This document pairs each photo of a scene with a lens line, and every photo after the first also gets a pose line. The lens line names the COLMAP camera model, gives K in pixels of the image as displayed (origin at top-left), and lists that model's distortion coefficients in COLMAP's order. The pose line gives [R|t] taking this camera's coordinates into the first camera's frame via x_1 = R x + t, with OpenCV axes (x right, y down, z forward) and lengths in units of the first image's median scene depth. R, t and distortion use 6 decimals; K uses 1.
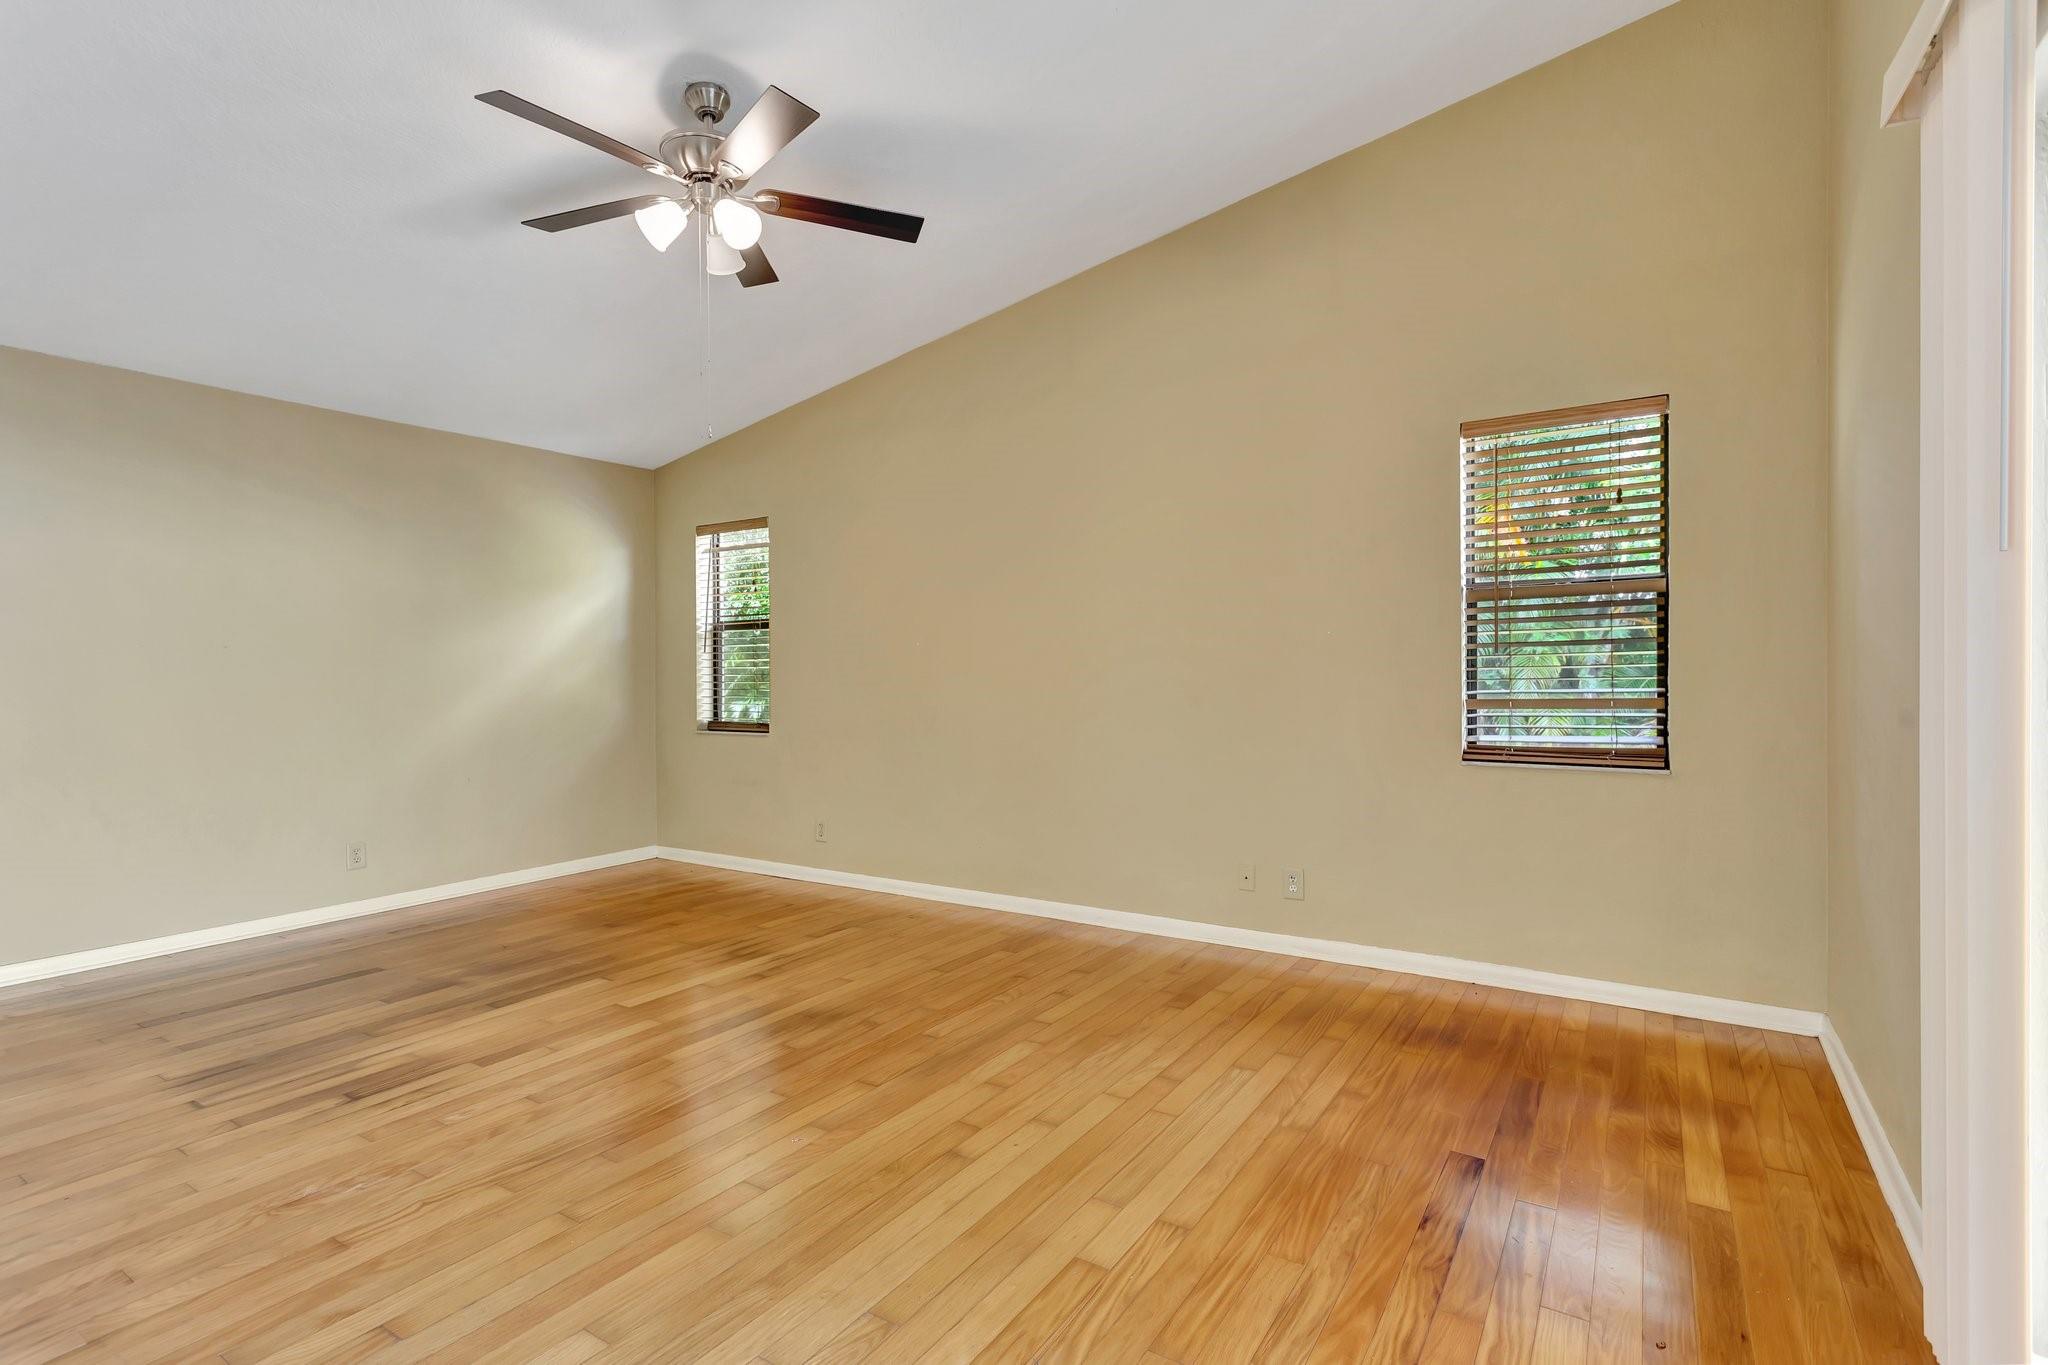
lens RADIAL K [[977.0, 0, 1007.9], [0, 977.0, 677.1], [0, 0, 1]] dist [0.003247, 0.000876]
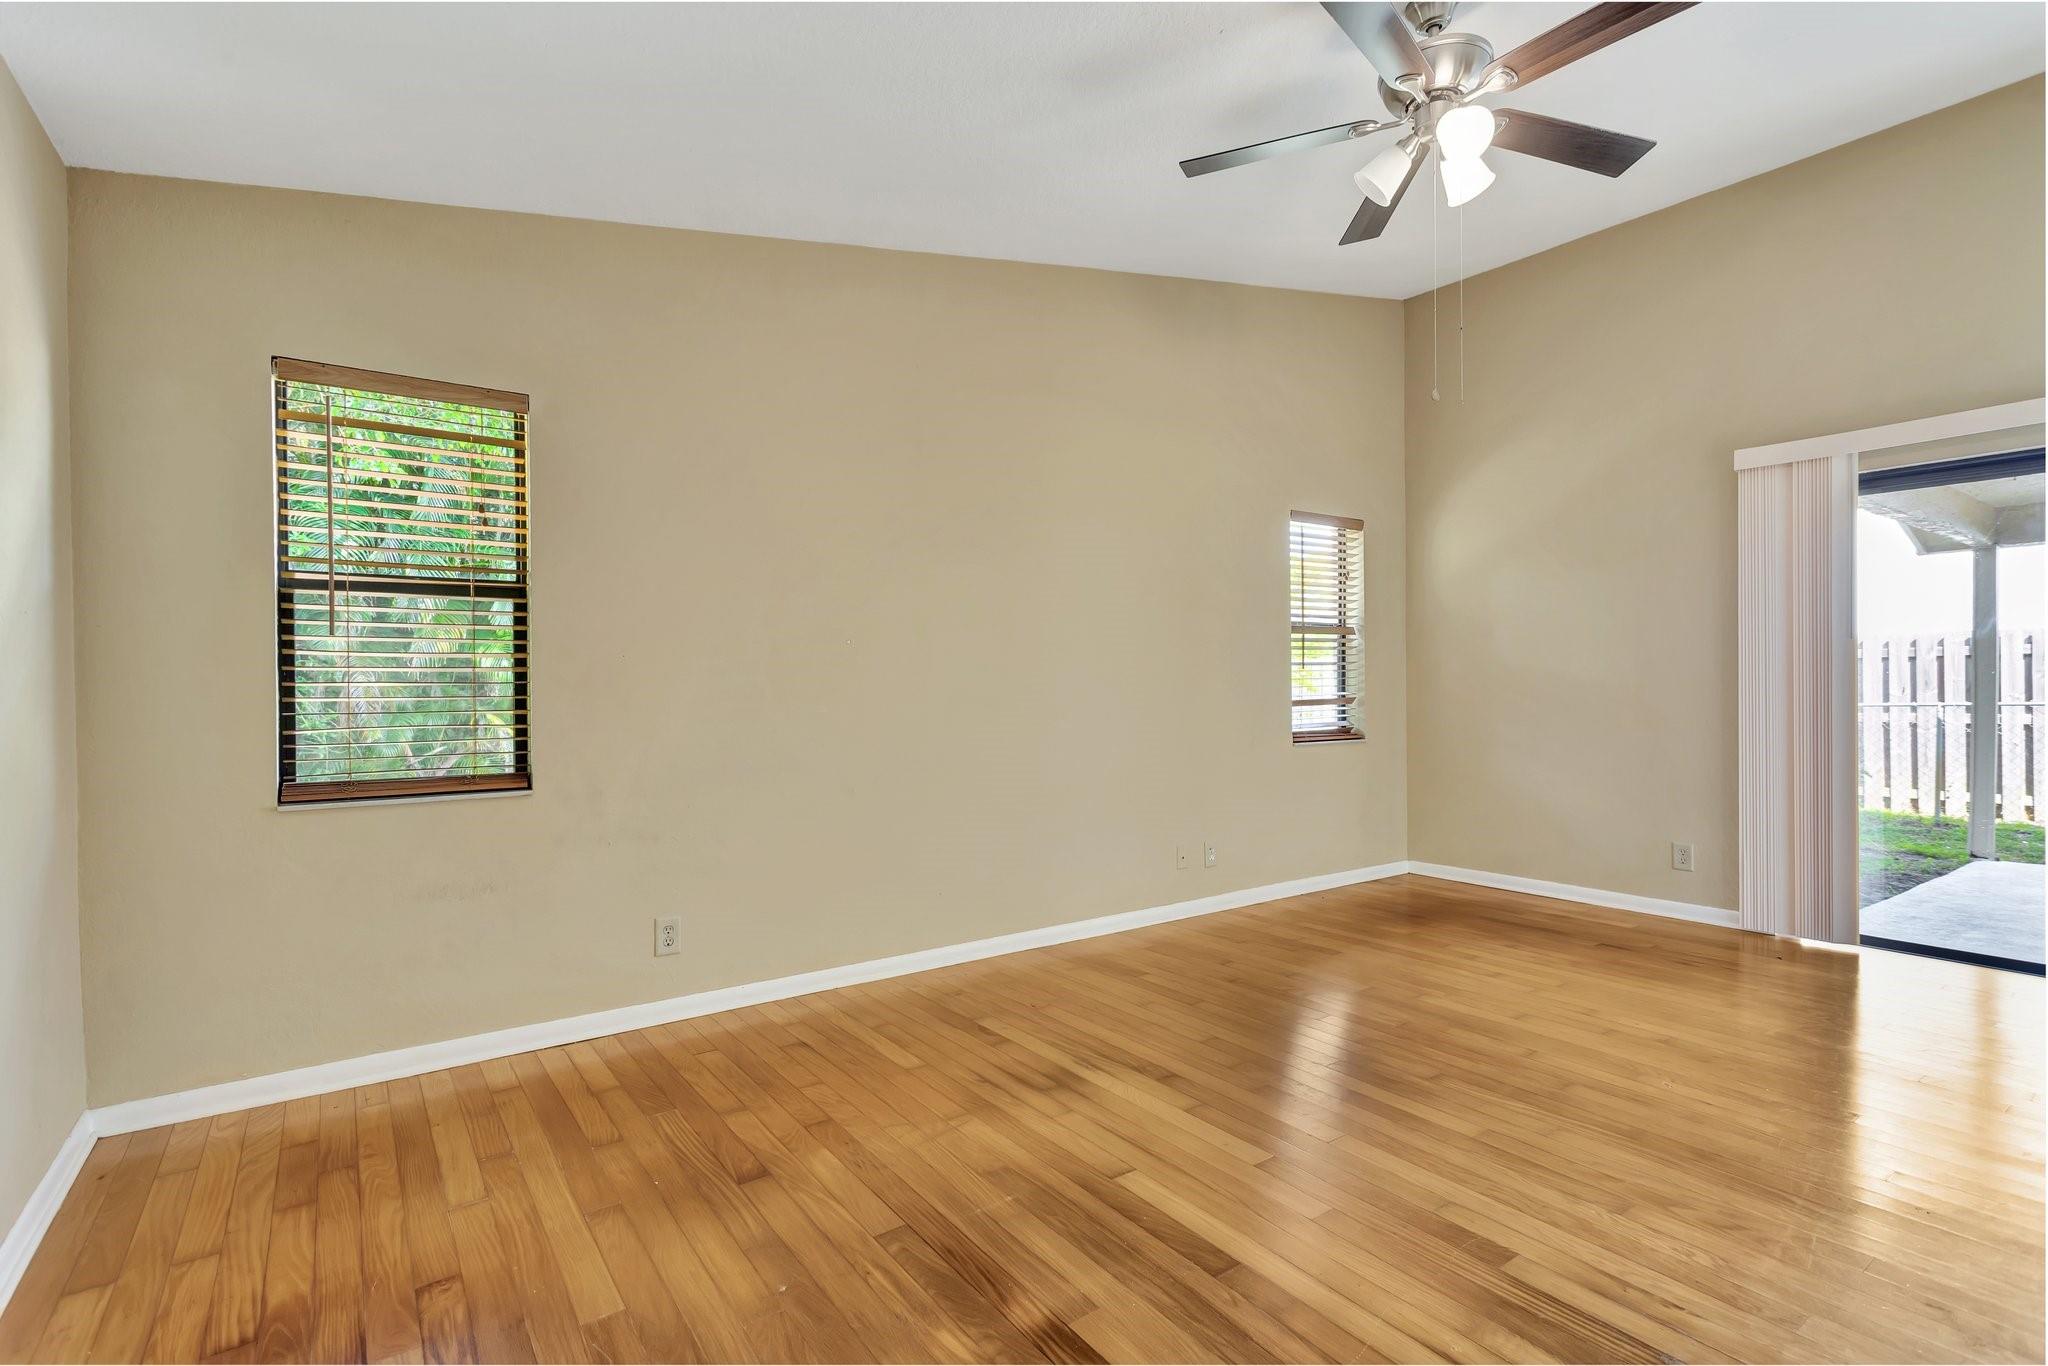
lens RADIAL K [[977.0, 0, 1014.9], [0, 977.0, 689.8], [0, 0, 1]] dist [0.003247, 0.000876]
pose [[0.360408, 0.004298, 0.932785, -0.983038], [0.012258, 0.999881, -0.009343, 0.014460], [-0.932714, 0.014801, 0.360312, 0.825936]]
